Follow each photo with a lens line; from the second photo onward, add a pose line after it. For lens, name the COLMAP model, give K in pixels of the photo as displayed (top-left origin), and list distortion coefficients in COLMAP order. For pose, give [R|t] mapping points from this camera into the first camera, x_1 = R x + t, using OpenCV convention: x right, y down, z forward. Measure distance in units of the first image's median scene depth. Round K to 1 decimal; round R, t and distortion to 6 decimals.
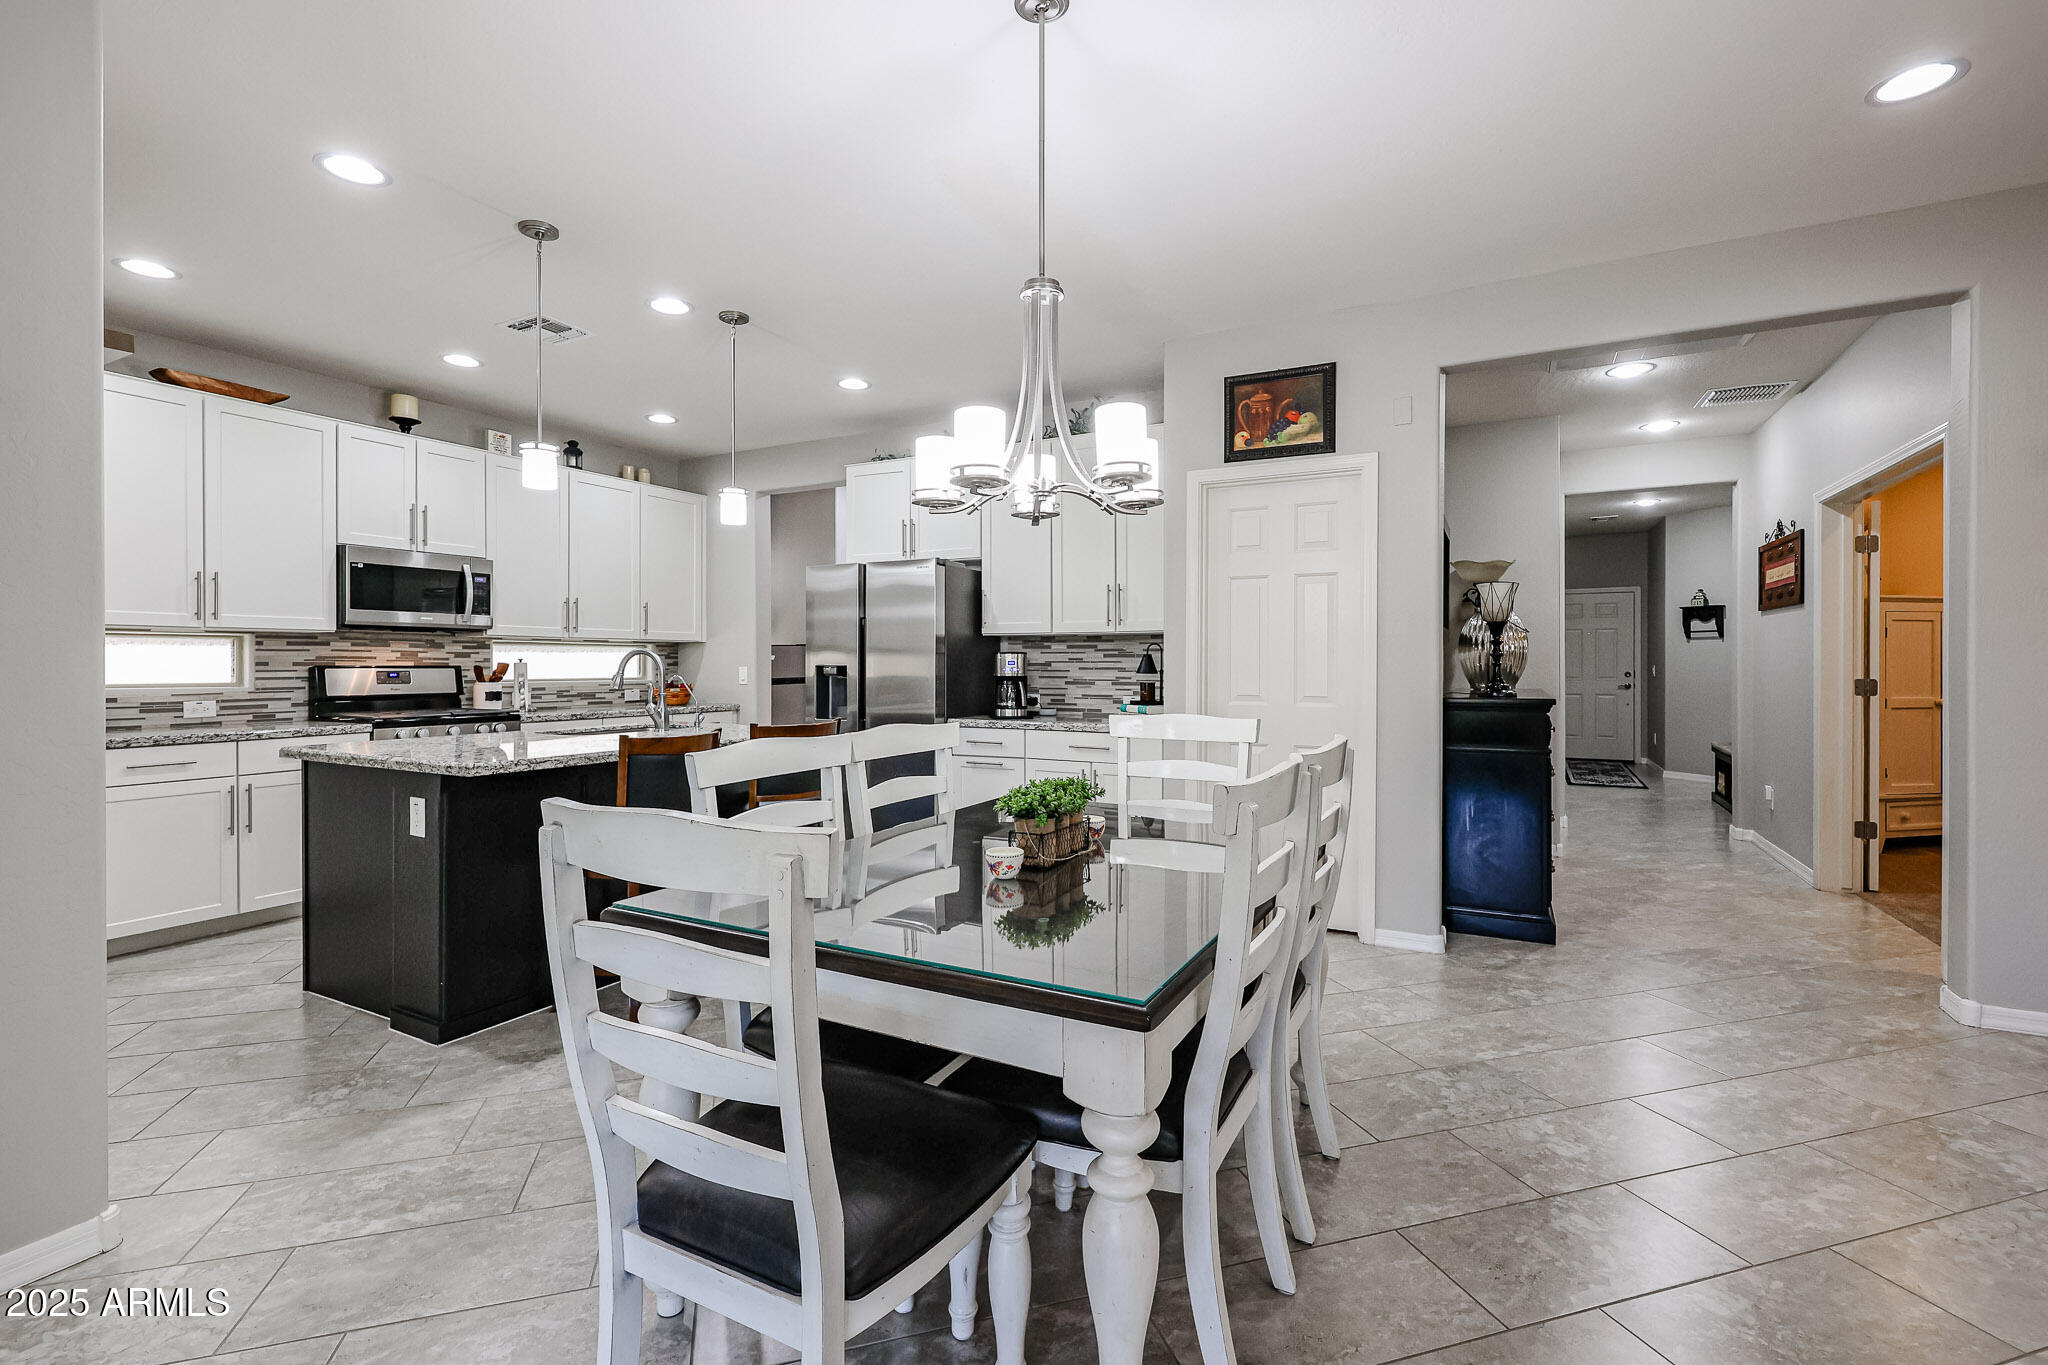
lens RADIAL K [[894.6, 0, 1004.8], [0, 894.6, 665.6], [0, 0, 1]] dist [-0.013936, -0.000080]
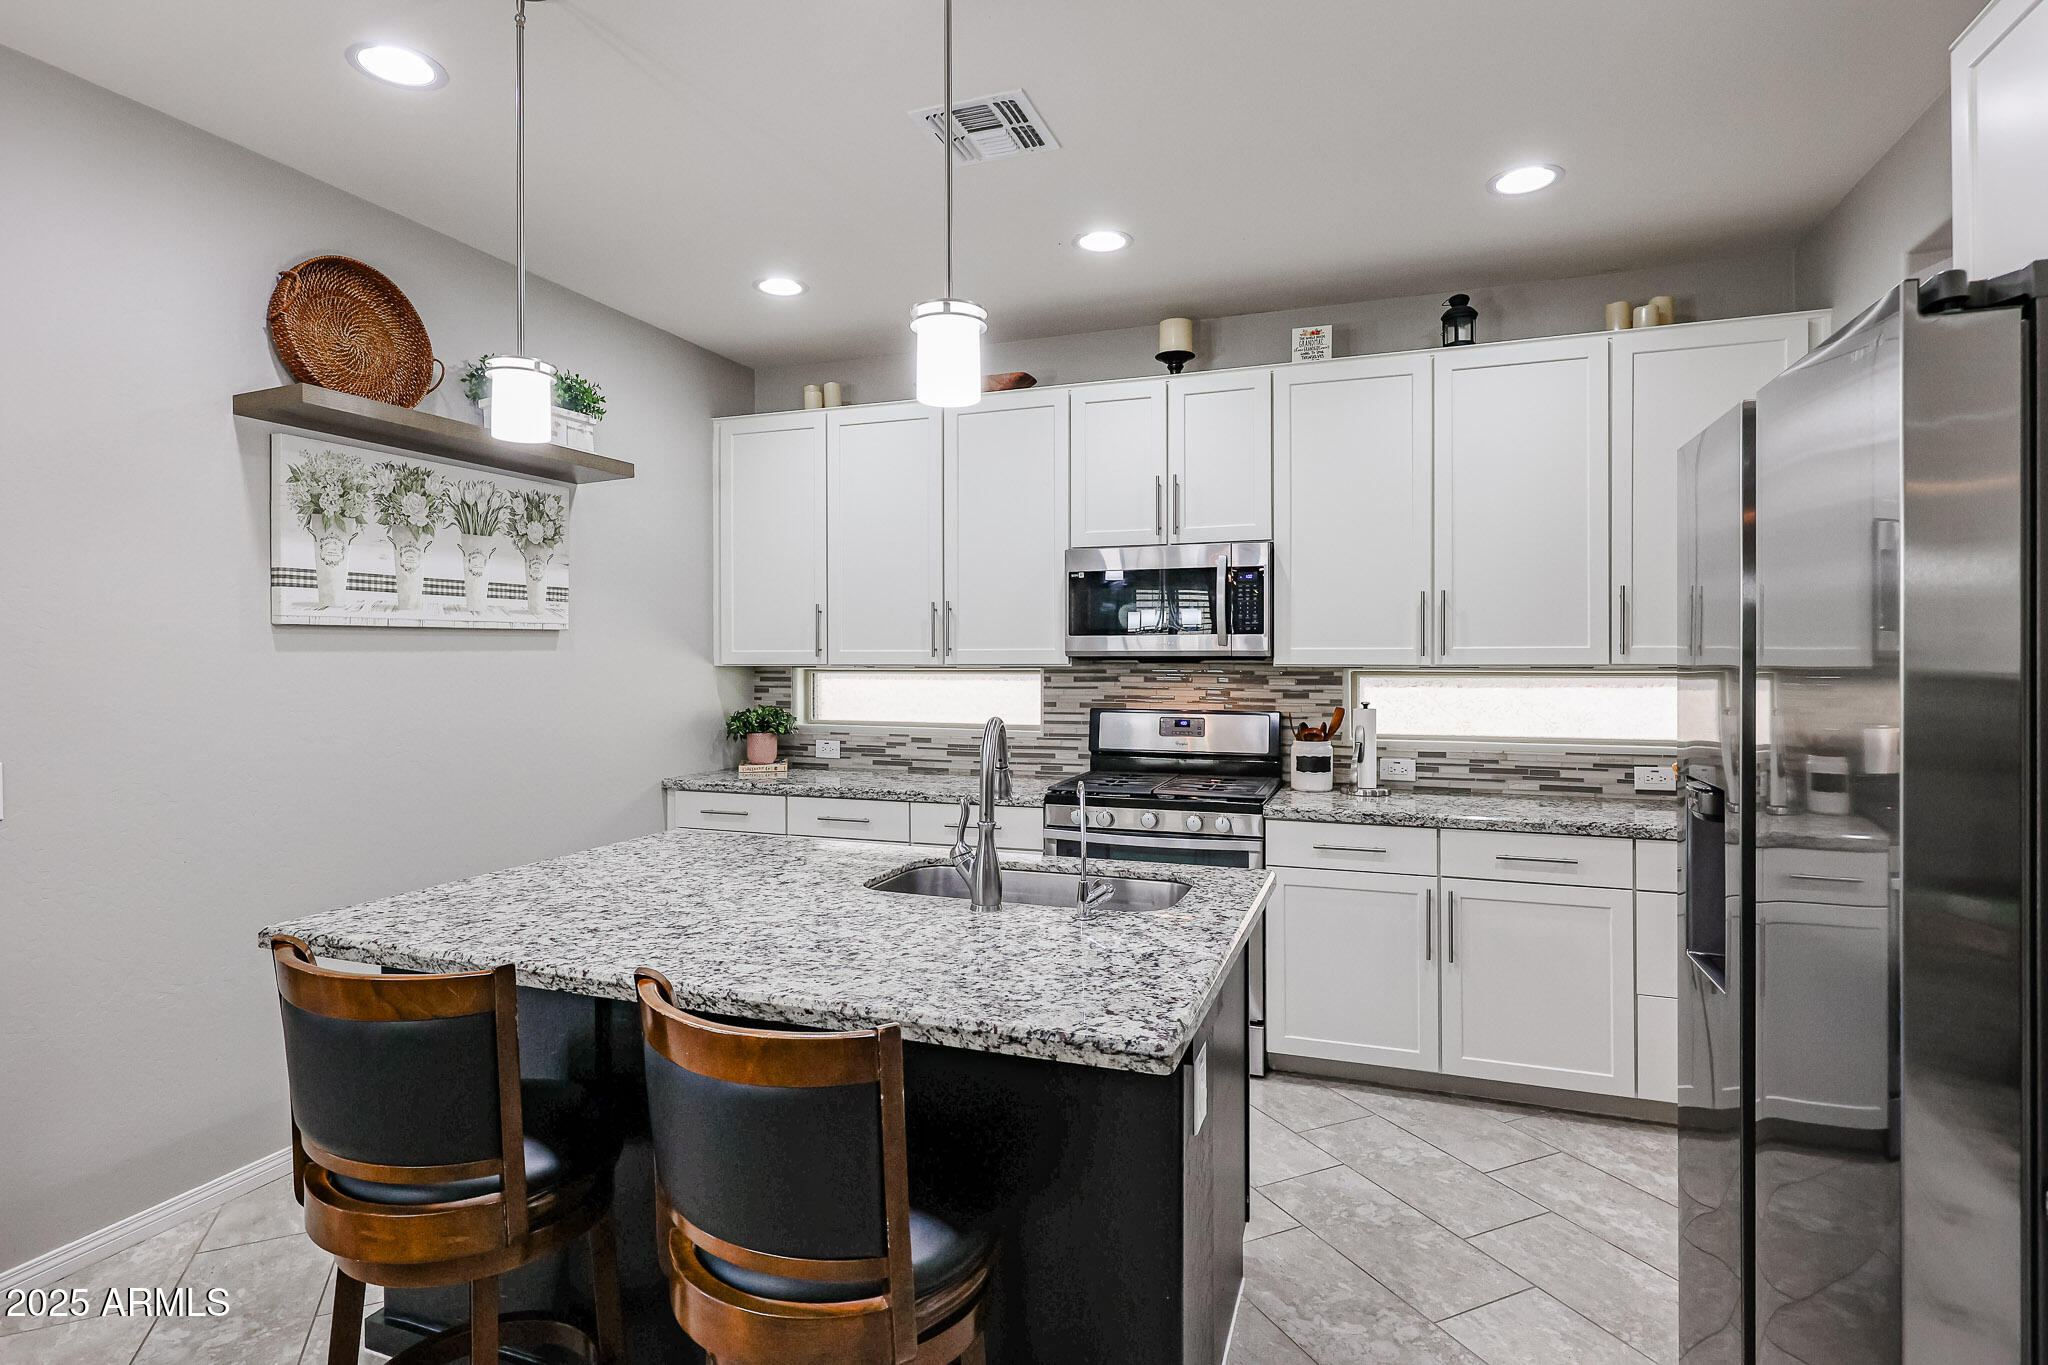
lens RADIAL K [[1037.5, 0, 1023.0], [0, 1037.5, 661.5], [0, 0, 1]] dist [0.000950, 0.000094]
pose [[0.159808, -0.000017, -0.987148, 0.103169], [-0.001619, 0.999999, -0.000279, -0.038613], [0.987147, 0.001642, 0.159808, 0.764469]]
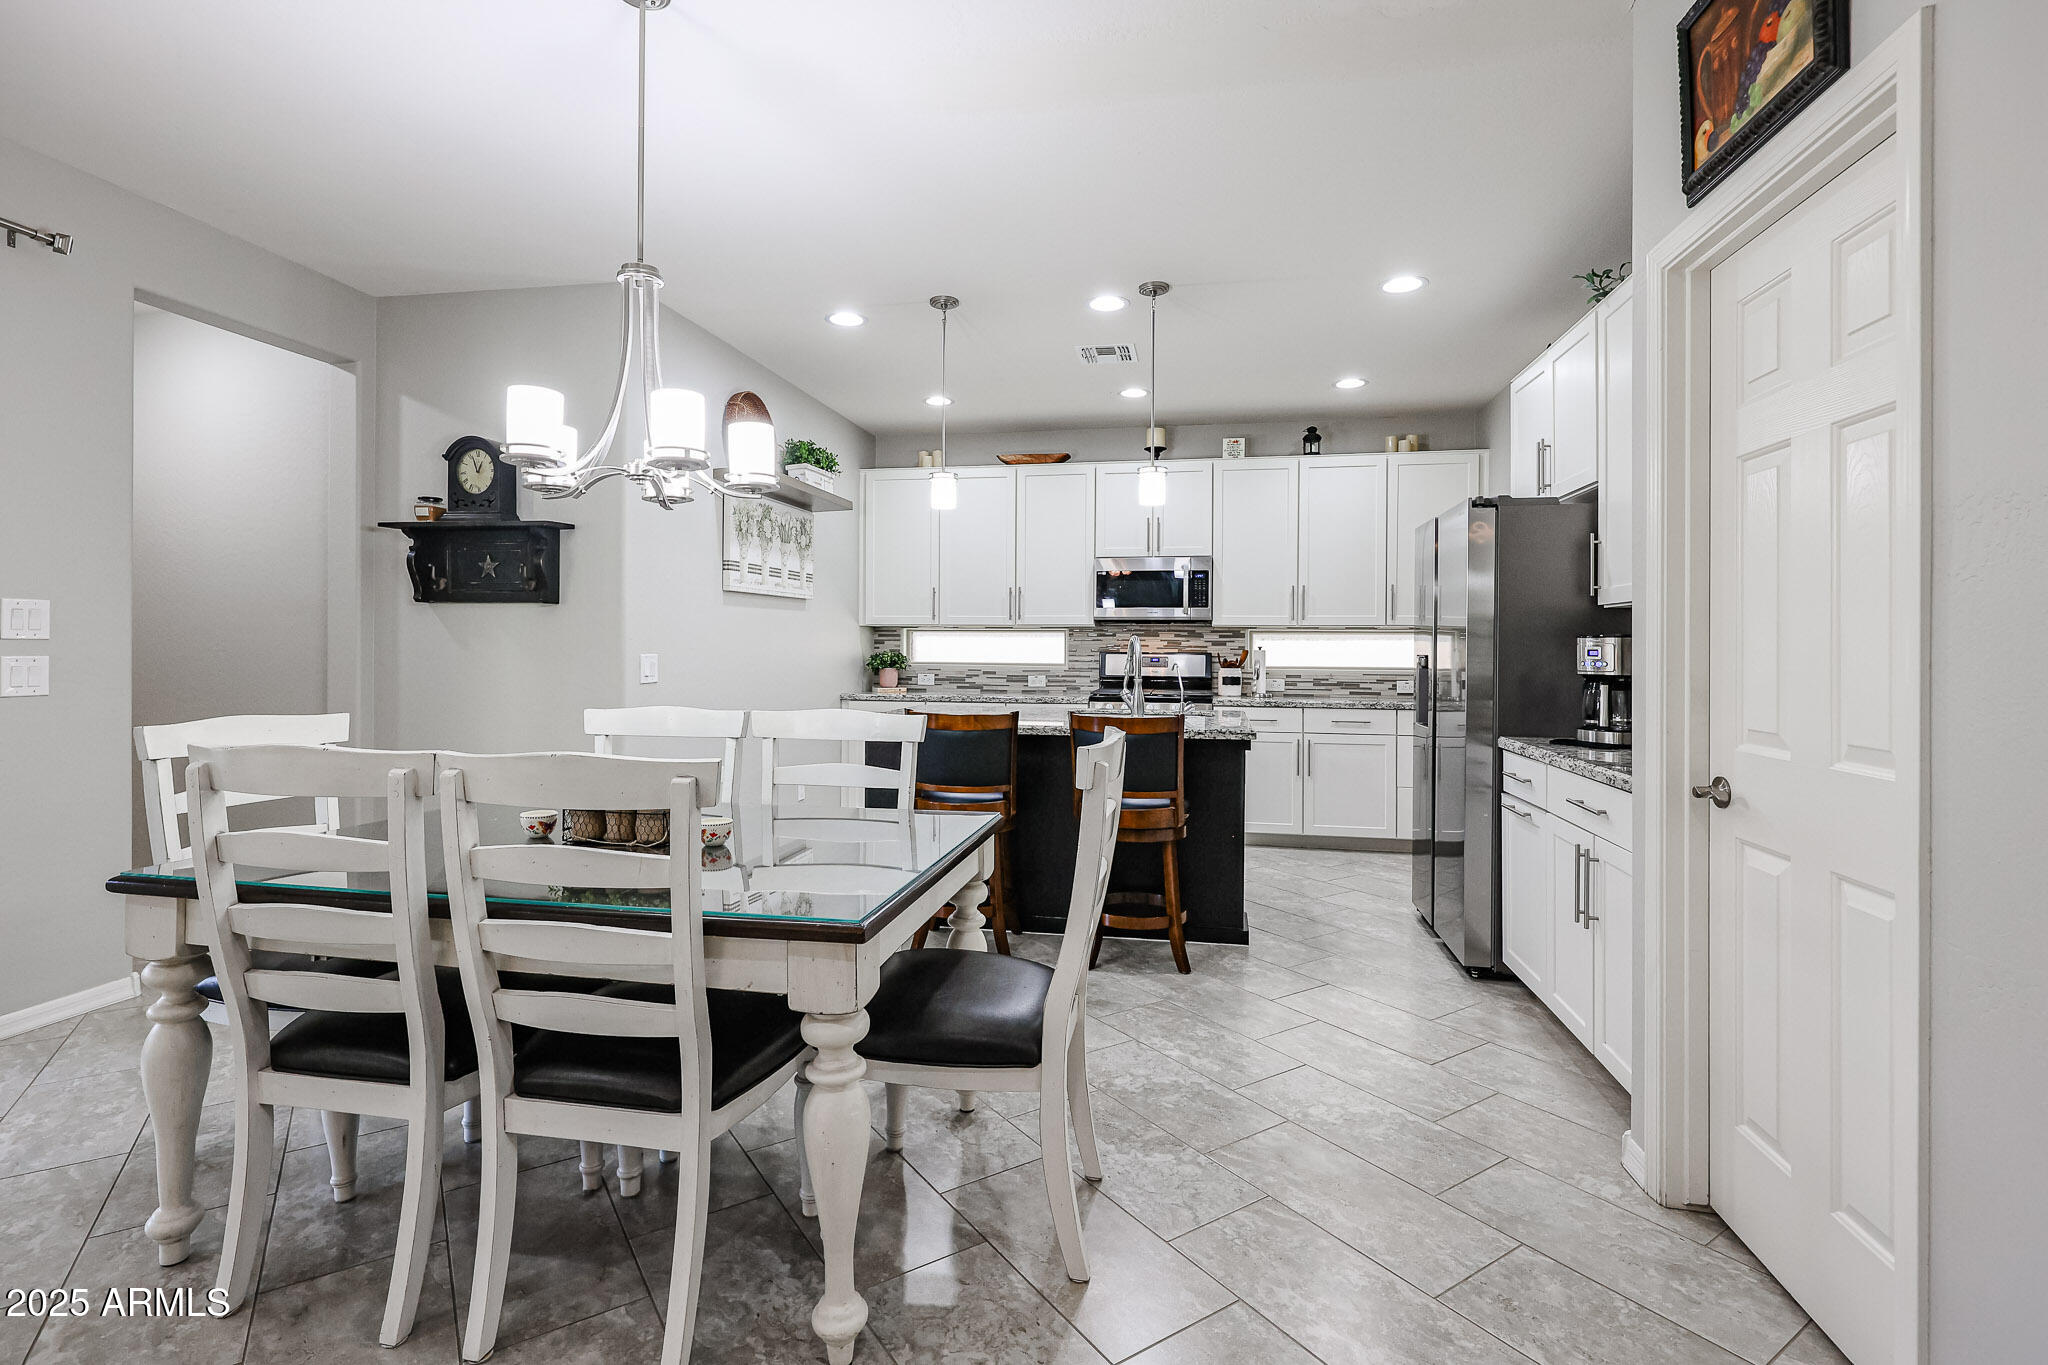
lens RADIAL K [[942.5, 0, 1020.9], [0, 942.5, 654.3], [0, 0, 1]] dist [0.000065, -0.000322]
pose [[0.310909, 0.004106, -0.950431, 0.491938], [-0.009794, 0.999951, 0.001116, 0.003301], [0.950389, 0.008962, 0.310934, 0.436418]]
